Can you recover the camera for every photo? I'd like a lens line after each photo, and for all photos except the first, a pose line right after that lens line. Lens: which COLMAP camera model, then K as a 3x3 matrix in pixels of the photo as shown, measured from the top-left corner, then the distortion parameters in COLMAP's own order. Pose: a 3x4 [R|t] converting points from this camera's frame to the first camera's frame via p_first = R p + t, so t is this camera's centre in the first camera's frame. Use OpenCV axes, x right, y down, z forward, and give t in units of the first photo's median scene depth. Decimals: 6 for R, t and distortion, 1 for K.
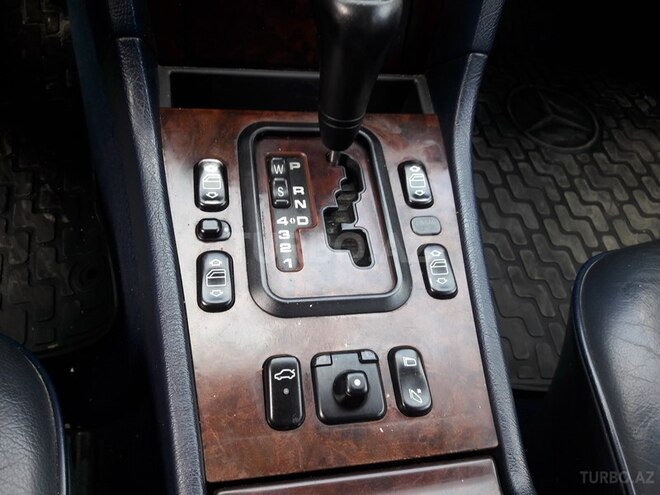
lens RADIAL K [[532.7, 0, 330.0], [0, 532.7, 247.5], [0, 0, 1]] dist [0.067937, -0.113918]
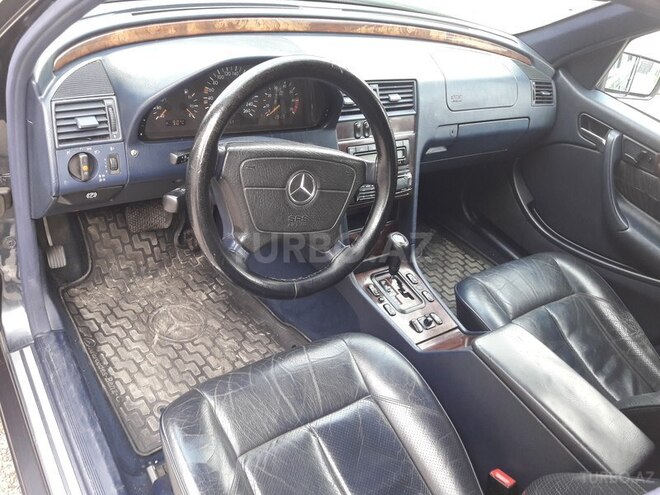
lens RADIAL K [[532.7, 0, 330.0], [0, 532.7, 247.5], [0, 0, 1]] dist [0.067937, -0.113918]
pose [[0.892948, -0.226714, 0.388902, -0.931386], [0.312456, 0.934065, -0.172899, 0.079494], [-0.324062, 0.275904, 0.904909, -1.210892]]
